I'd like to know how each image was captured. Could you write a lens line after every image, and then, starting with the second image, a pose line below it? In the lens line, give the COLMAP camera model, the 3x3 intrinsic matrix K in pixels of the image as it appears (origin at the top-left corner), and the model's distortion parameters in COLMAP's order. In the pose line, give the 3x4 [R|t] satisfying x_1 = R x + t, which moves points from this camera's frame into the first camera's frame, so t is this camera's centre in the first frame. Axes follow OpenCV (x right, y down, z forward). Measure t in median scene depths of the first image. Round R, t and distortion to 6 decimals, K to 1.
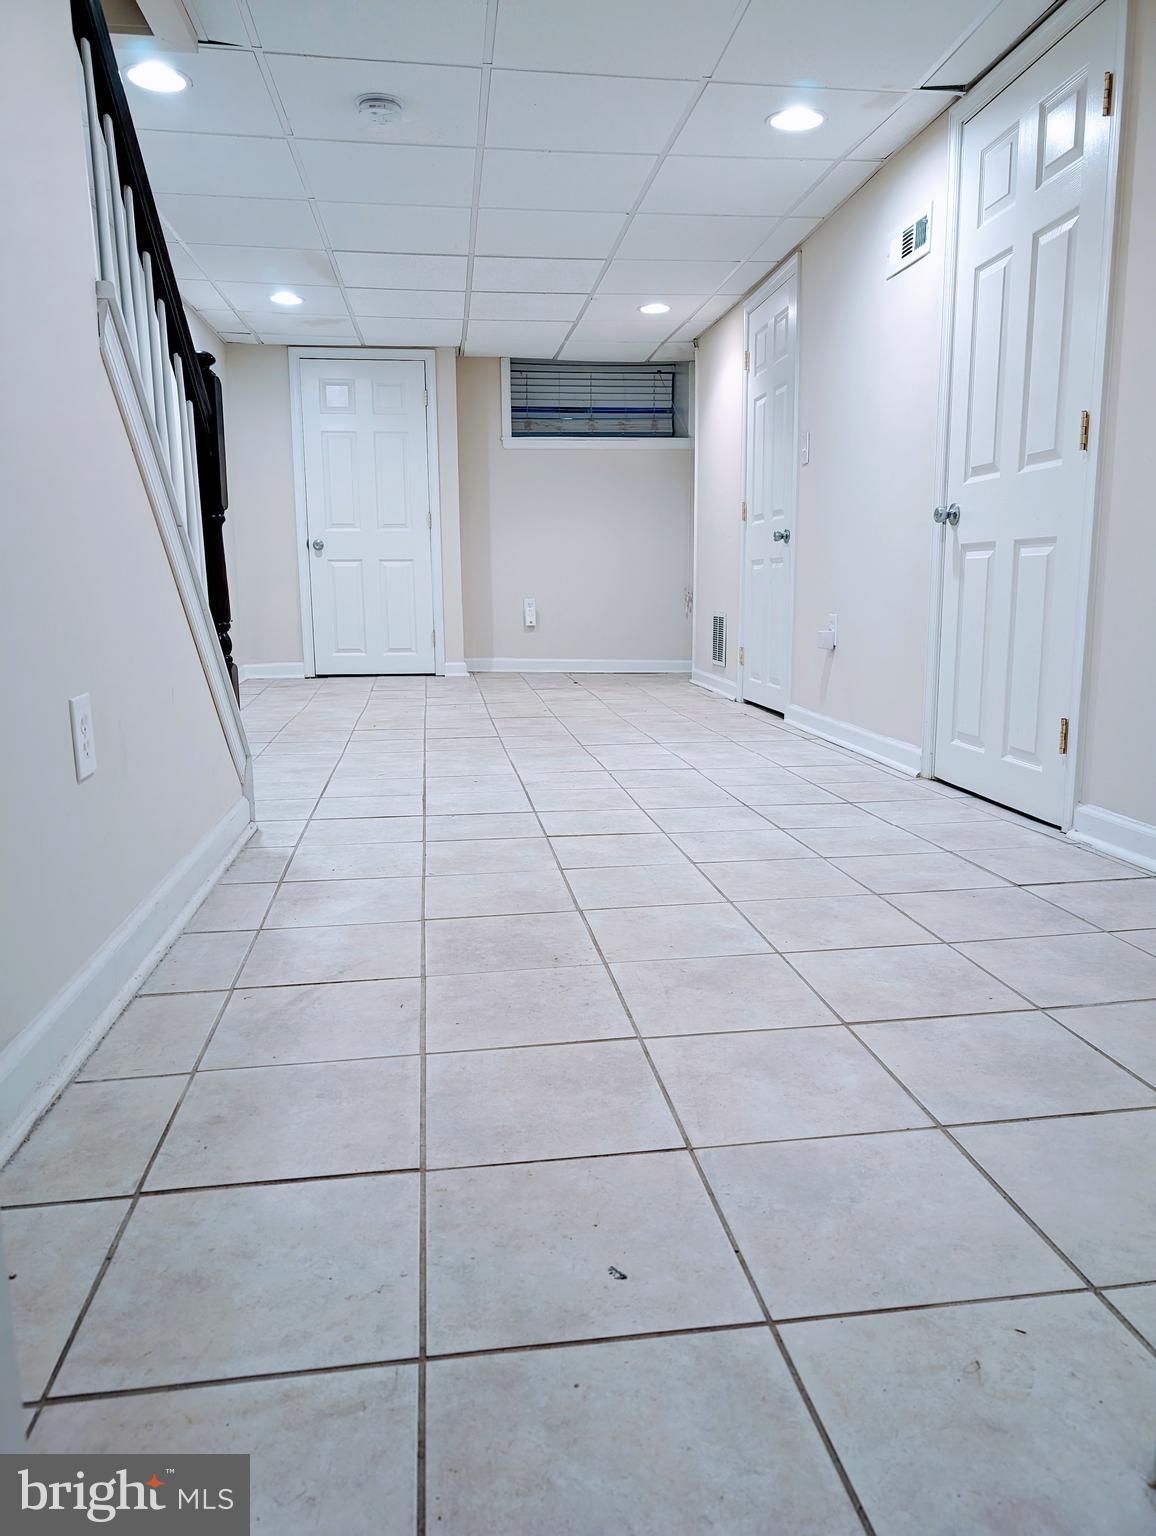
lens RADIAL K [[1117.5, 0, 586.4], [0, 1117.5, 774.9], [0, 0, 1]] dist [0.034900, -0.025302]
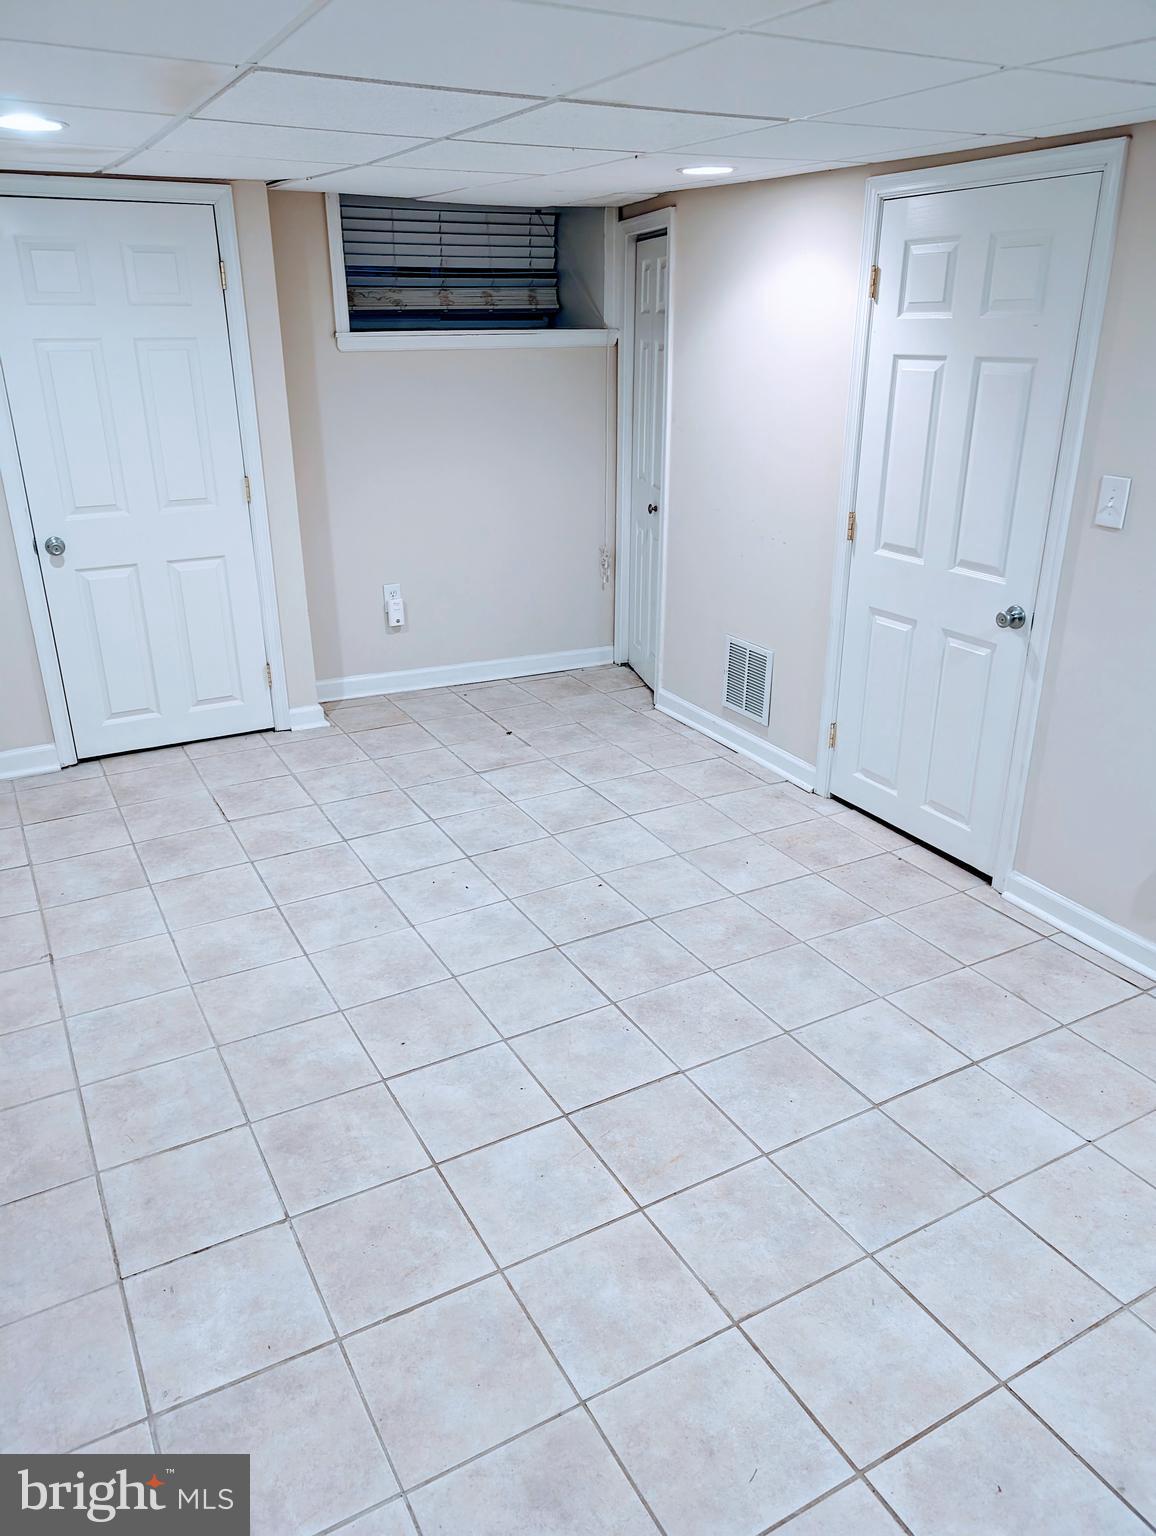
lens RADIAL K [[1117.5, 0, 586.4], [0, 1117.5, 774.9], [0, 0, 1]] dist [0.034900, -0.025302]
pose [[0.931821, -0.132496, 0.337866, -0.191206], [0.057354, 0.973038, 0.223402, -0.198970], [-0.358357, -0.188792, 0.914296, 0.349161]]
